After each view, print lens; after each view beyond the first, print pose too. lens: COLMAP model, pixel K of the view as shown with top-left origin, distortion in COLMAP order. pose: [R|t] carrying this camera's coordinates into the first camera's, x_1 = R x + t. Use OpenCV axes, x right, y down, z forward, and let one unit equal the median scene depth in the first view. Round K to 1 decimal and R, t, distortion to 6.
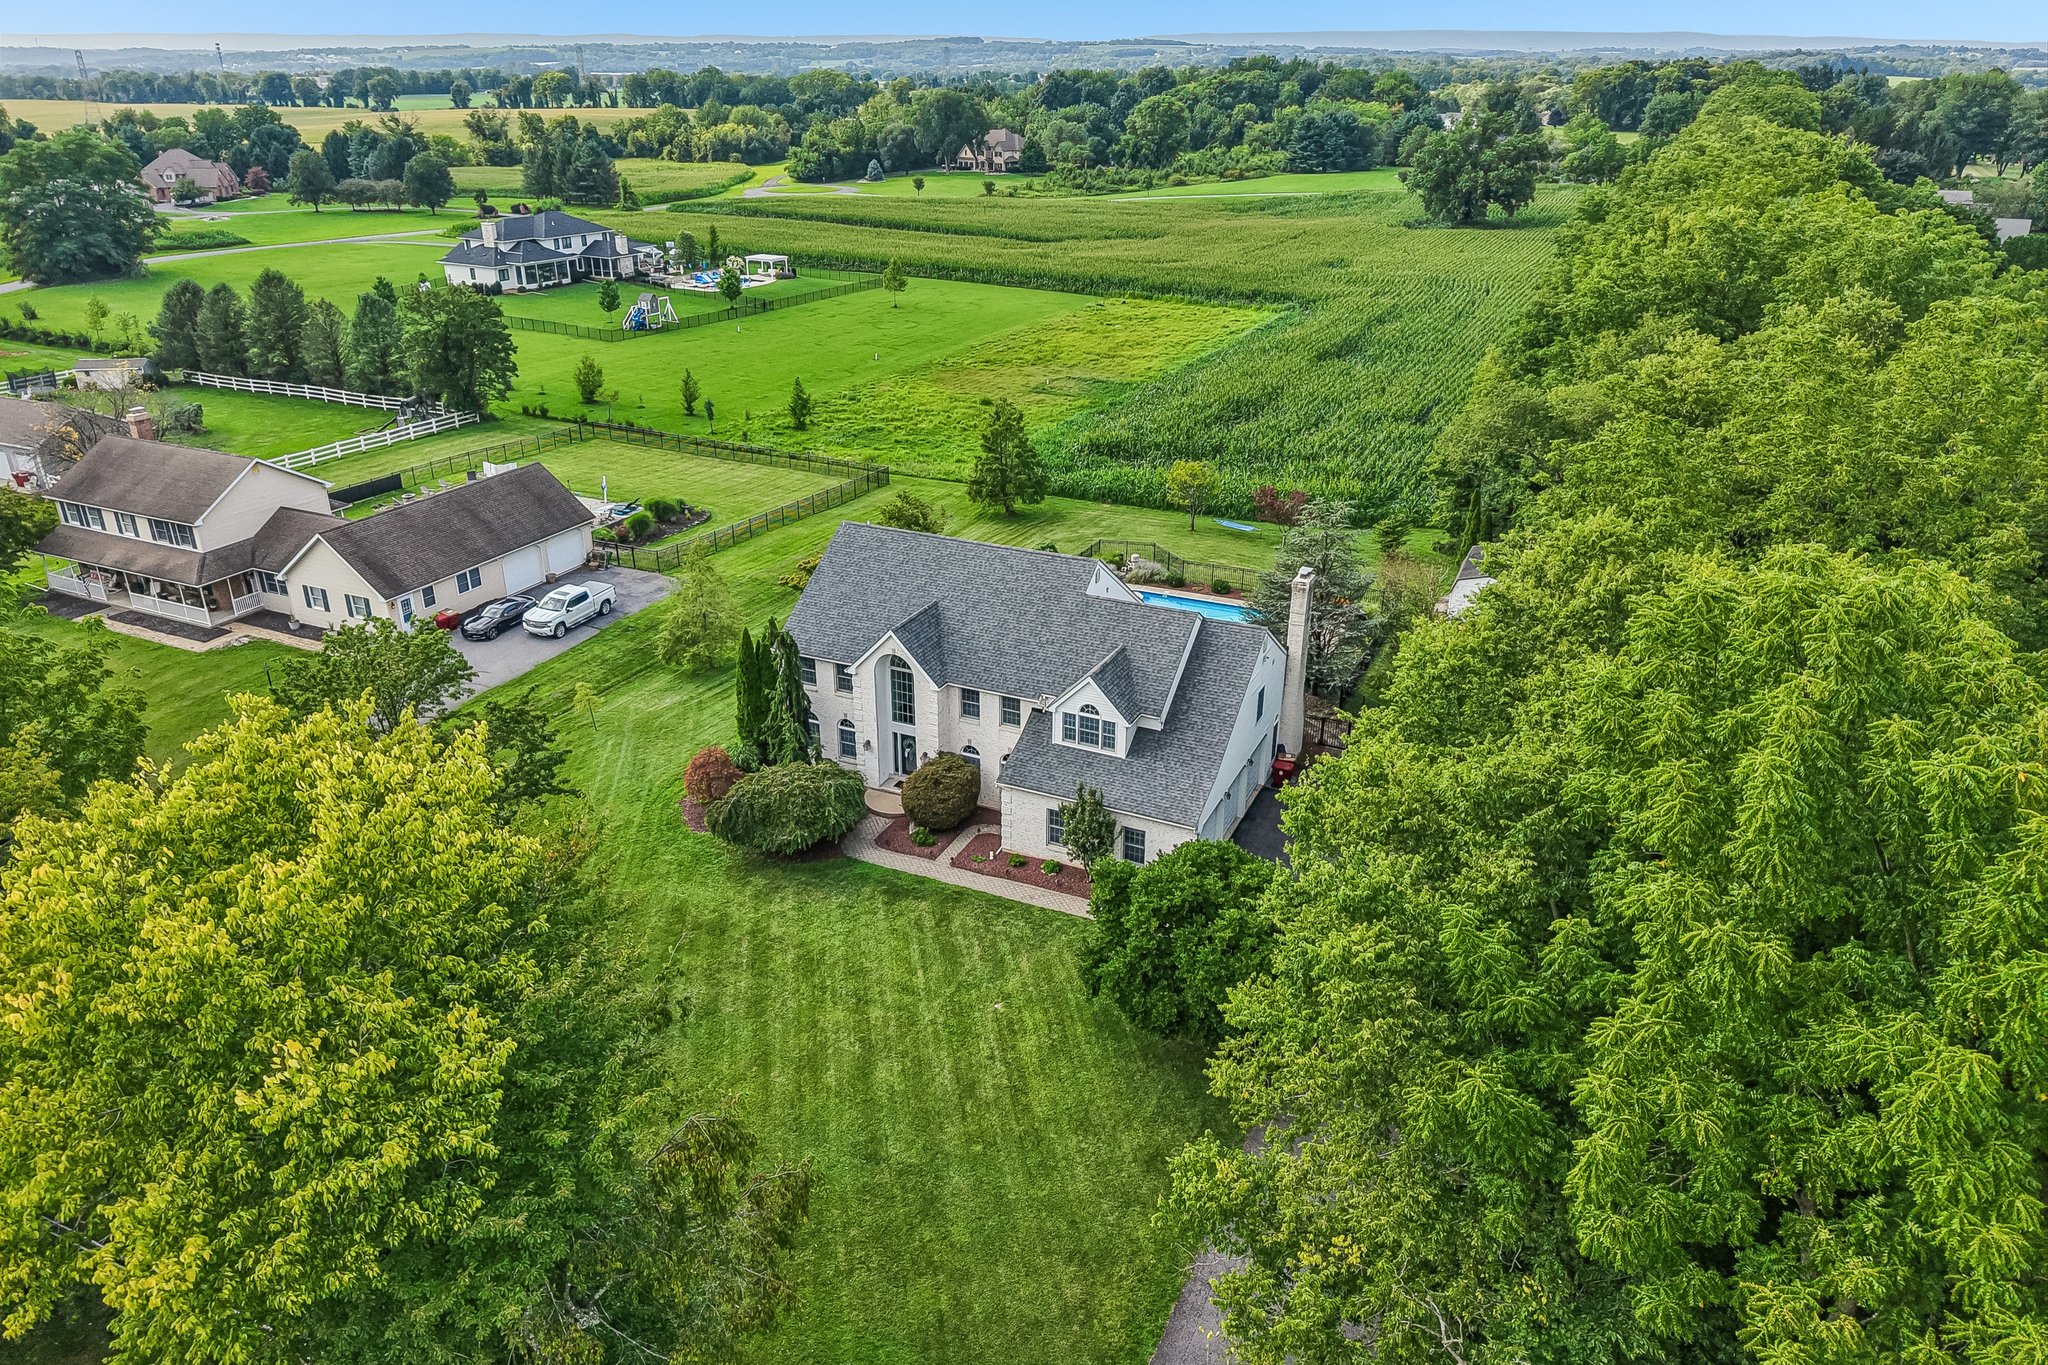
lens RADIAL K [[1367.4, 0, 1029.5], [0, 1367.4, 679.1], [0, 0, 1]] dist [0.048523, -0.054502]
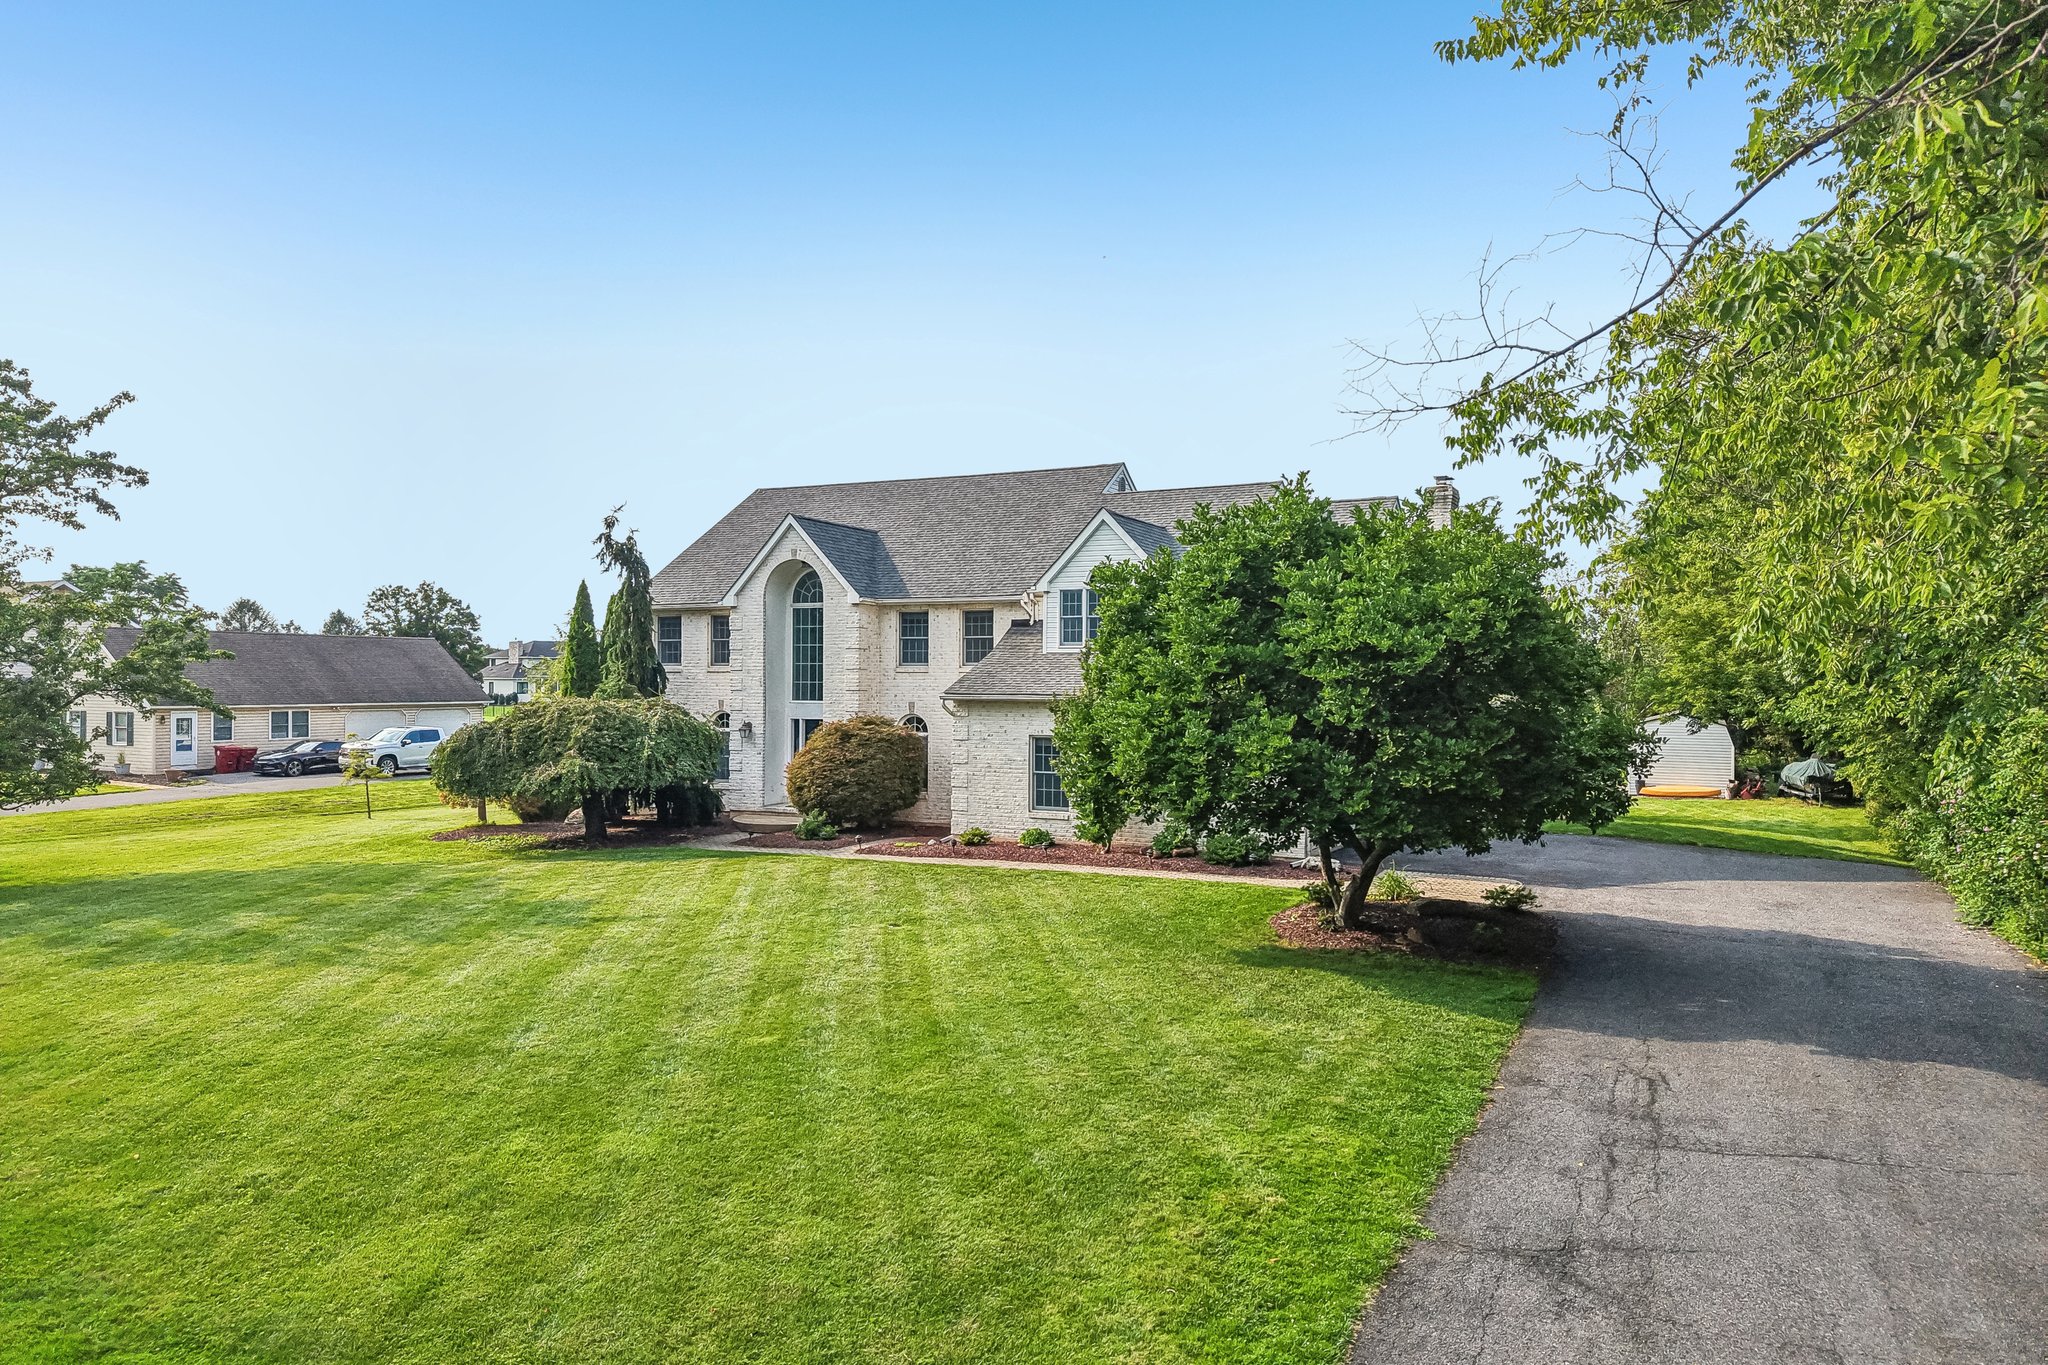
lens RADIAL K [[1367.4, 0, 1023.3], [0, 1367.4, 687.4], [0, 0, 1]] dist [0.048523, -0.054502]
pose [[0.999024, 0.001628, -0.044131, 0.022032], [-0.019304, 0.914886, -0.403251, 0.191488], [0.039718, 0.403710, 0.914025, 0.304150]]
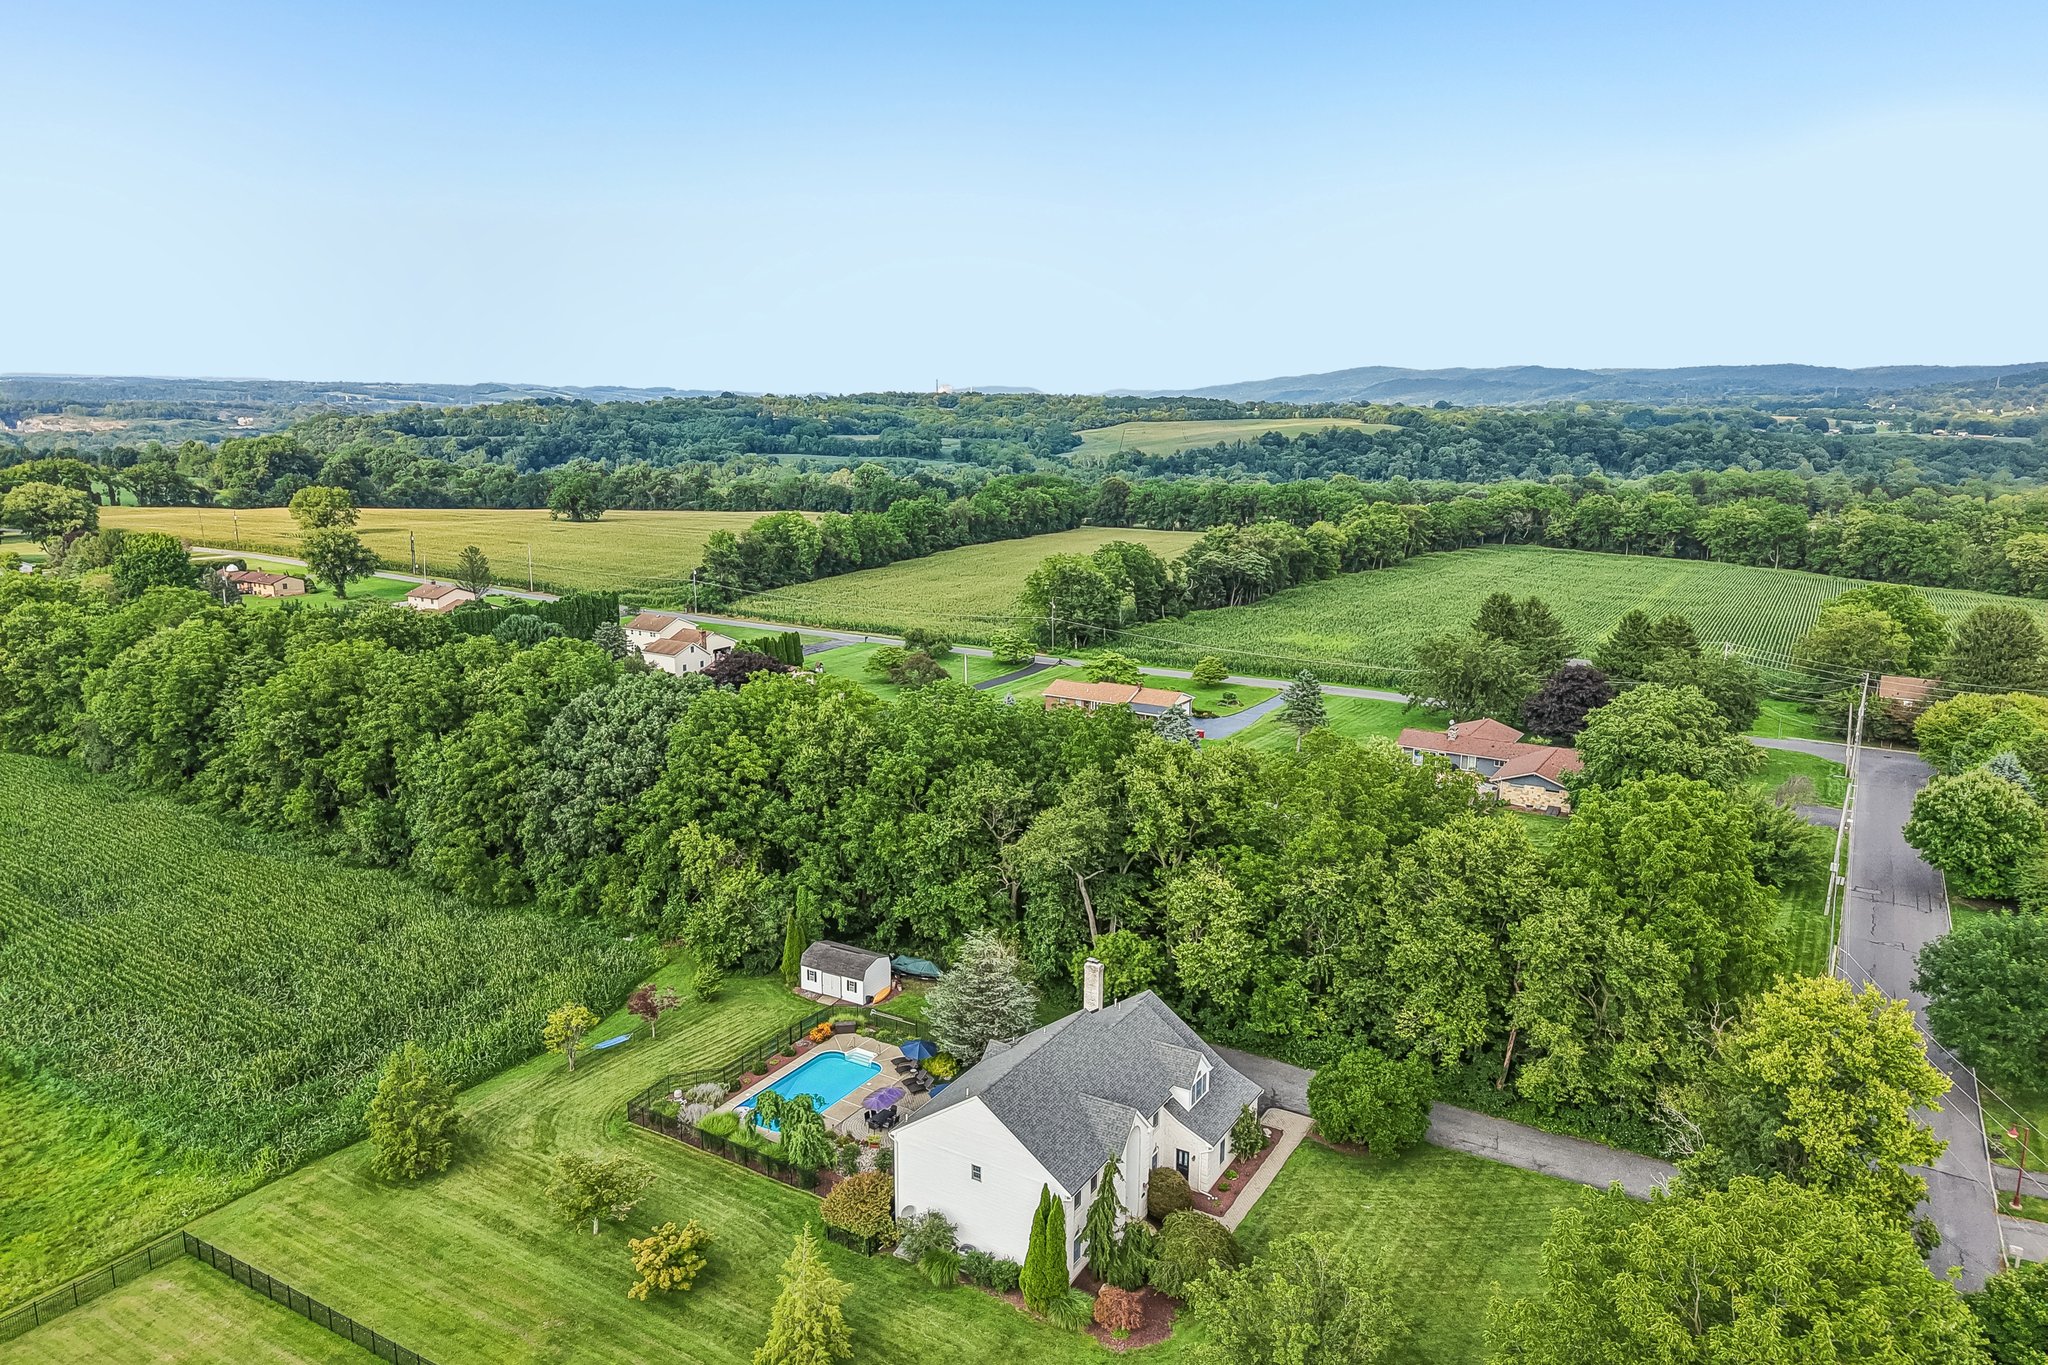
lens RADIAL K [[1367.4, 0, 1020.0], [0, 1367.4, 671.3], [0, 0, 1]] dist [0.048523, -0.054502]
pose [[0.107096, -0.197559, 0.974423, -0.927093], [0.398701, 0.906342, 0.139936, -0.456270], [-0.910806, 0.373517, 0.175832, 0.459954]]
